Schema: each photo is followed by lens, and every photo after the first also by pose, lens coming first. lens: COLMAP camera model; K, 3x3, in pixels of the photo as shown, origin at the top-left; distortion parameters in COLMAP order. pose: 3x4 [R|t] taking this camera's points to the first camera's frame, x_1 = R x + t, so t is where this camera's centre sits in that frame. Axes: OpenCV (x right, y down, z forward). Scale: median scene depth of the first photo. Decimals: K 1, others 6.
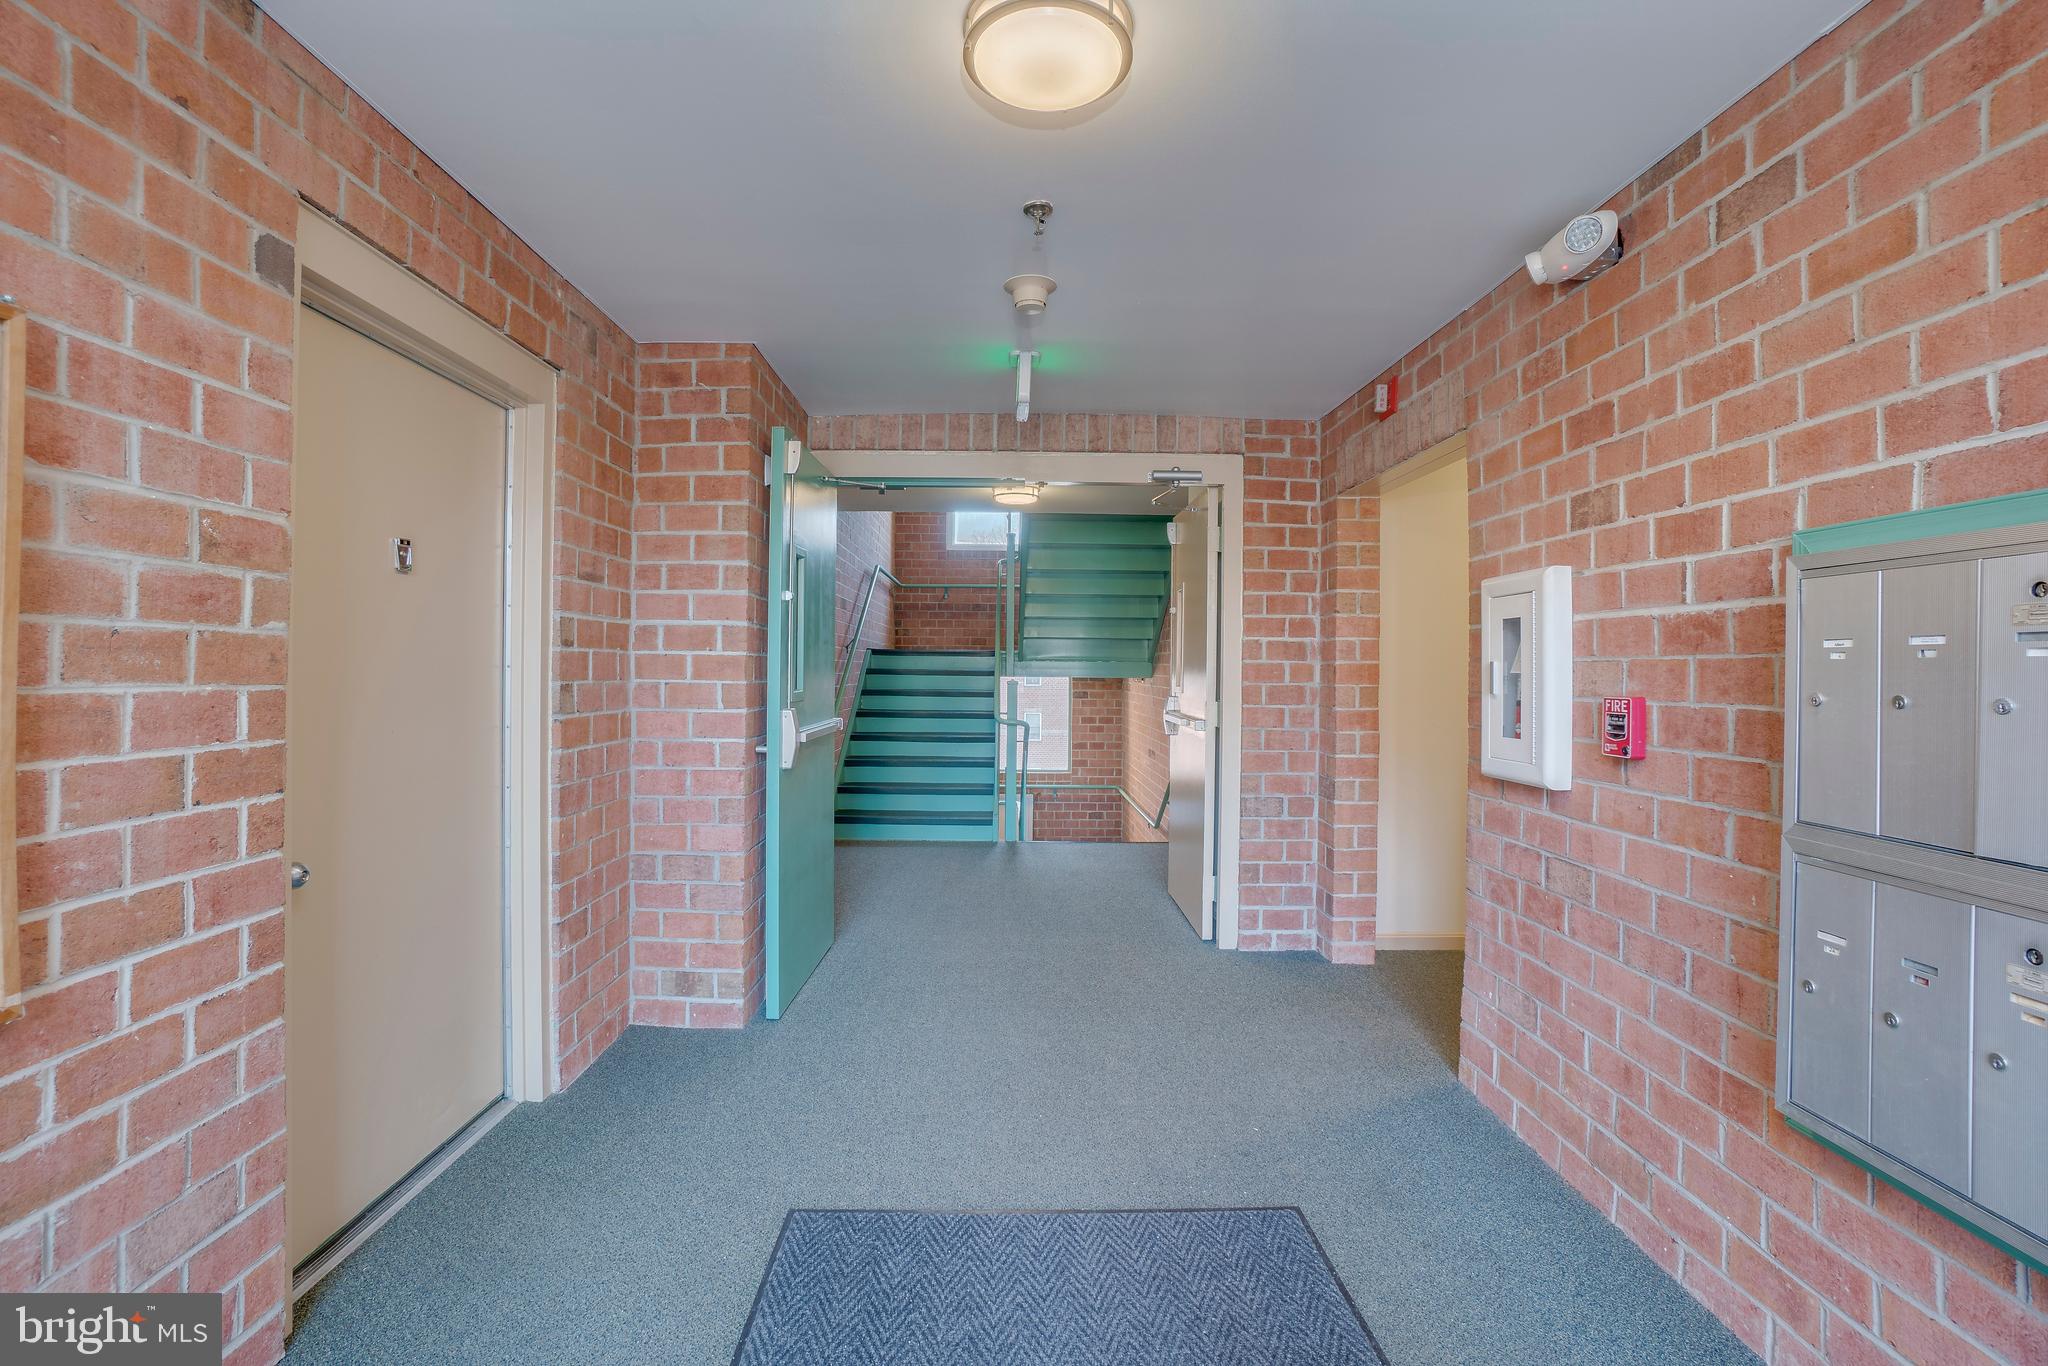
lens RADIAL K [[905.9, 0, 1012.2], [0, 905.9, 667.6], [0, 0, 1]] dist [-0.062322, 0.021991]
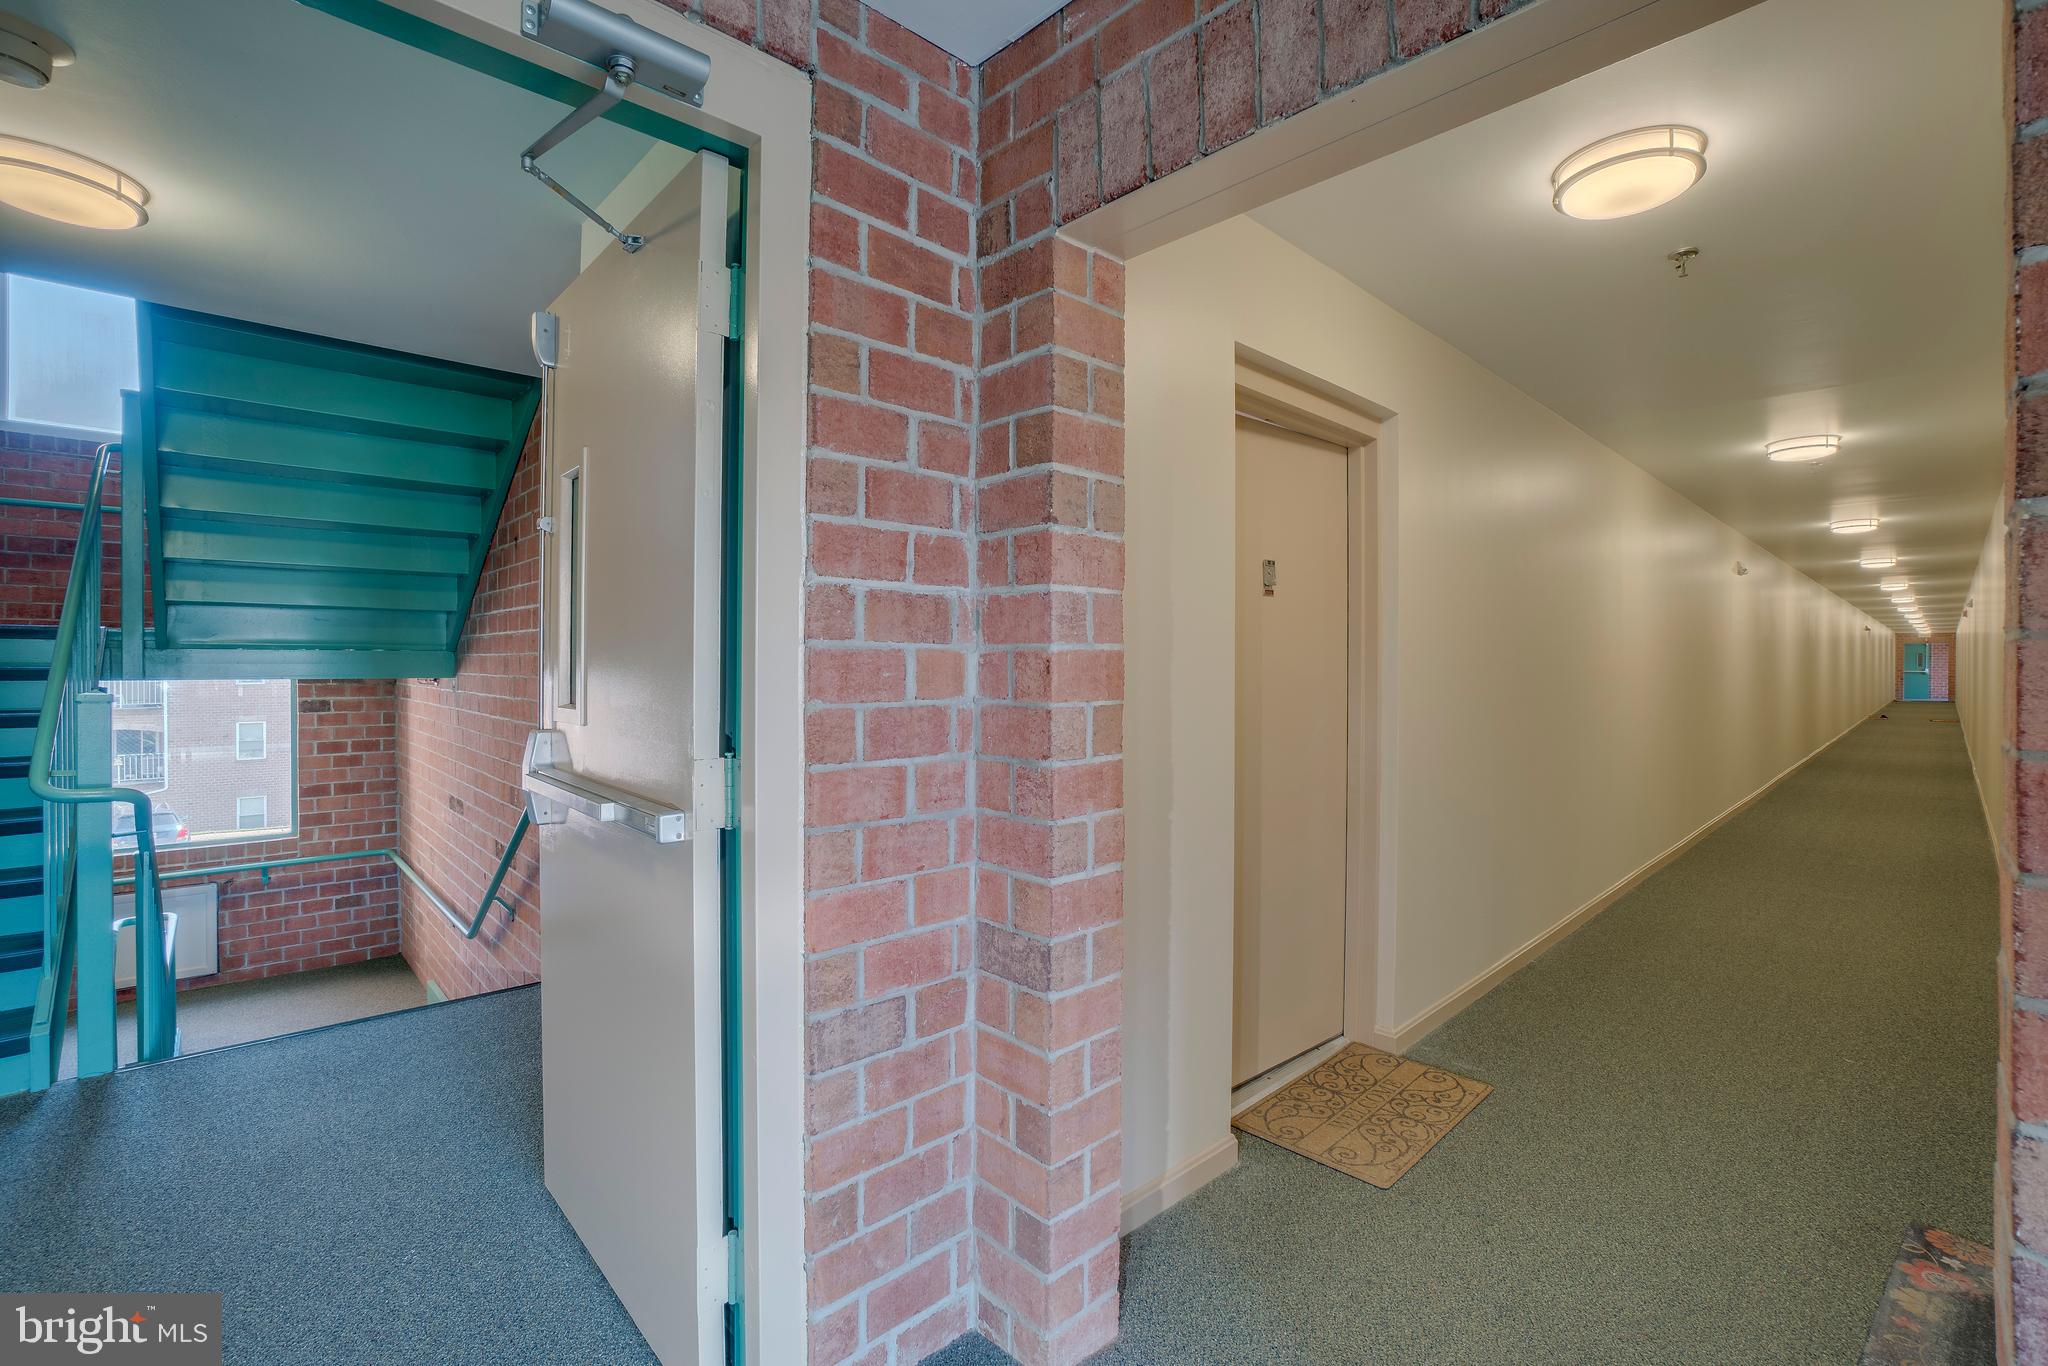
lens RADIAL K [[905.9, 0, 1012.2], [0, 905.9, 667.6], [0, 0, 1]] dist [-0.062322, 0.021991]
pose [[0.742589, -0.010199, 0.669669, 0.076814], [0.003518, 0.999930, 0.011328, -0.001273], [-0.669738, -0.006056, 0.742573, 0.681247]]
